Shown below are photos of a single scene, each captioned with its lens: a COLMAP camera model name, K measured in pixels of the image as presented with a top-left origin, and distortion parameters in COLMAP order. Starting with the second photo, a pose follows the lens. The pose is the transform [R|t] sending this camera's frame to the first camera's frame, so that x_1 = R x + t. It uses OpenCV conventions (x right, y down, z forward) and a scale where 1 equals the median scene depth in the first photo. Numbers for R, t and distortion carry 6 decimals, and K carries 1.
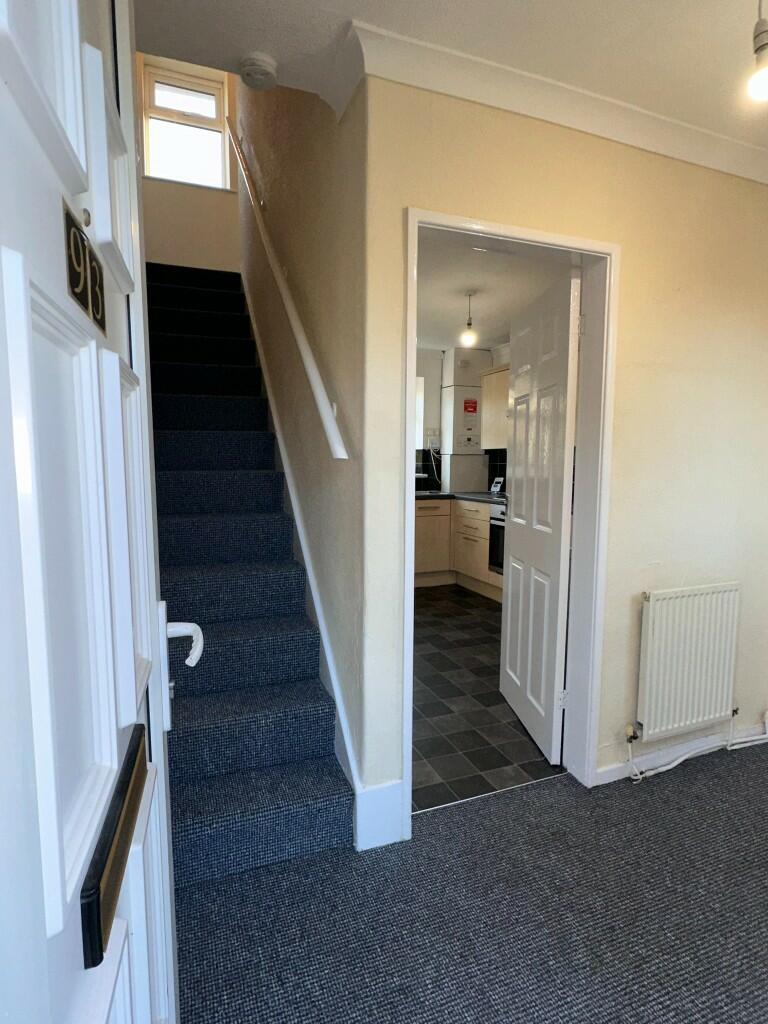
lens RADIAL K [[548.7, 0, 383.5], [0, 548.7, 513.6], [0, 0, 1]] dist [-0.006048, 0.001715]
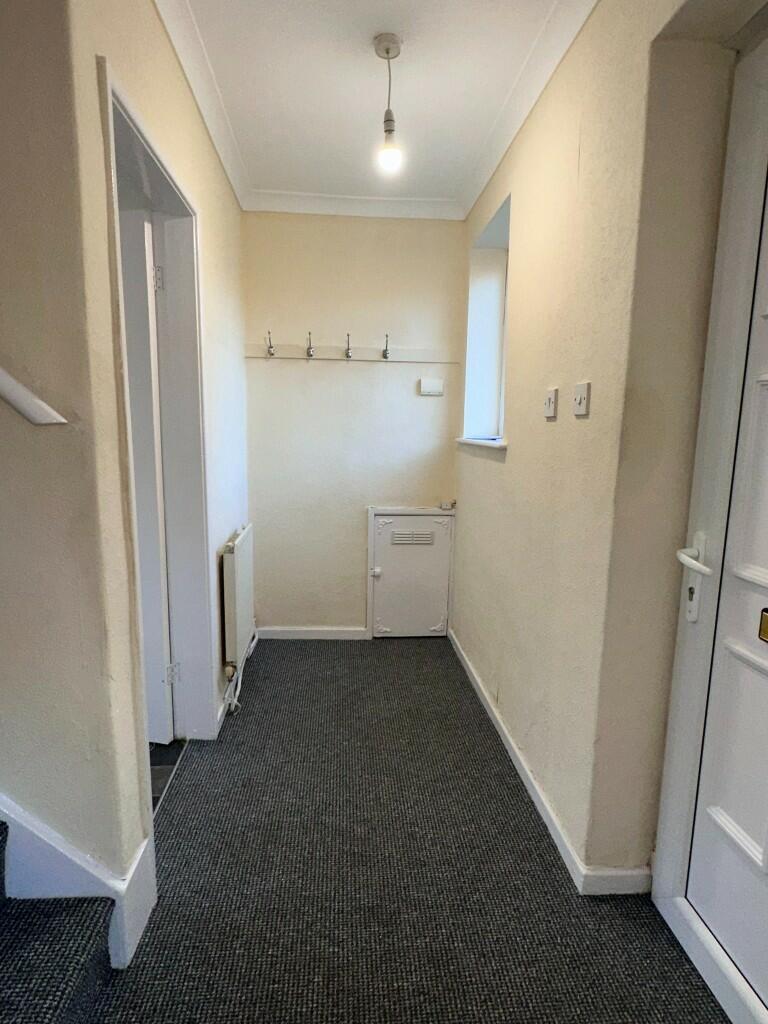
lens RADIAL K [[548.7, 0, 382.6], [0, 548.7, 511.1], [0, 0, 1]] dist [-0.006048, 0.001715]
pose [[0.286911, -0.145425, 0.946854, -0.707063], [0.079631, 0.988610, 0.127709, -0.058403], [-0.954642, 0.038758, 0.295224, 0.567801]]
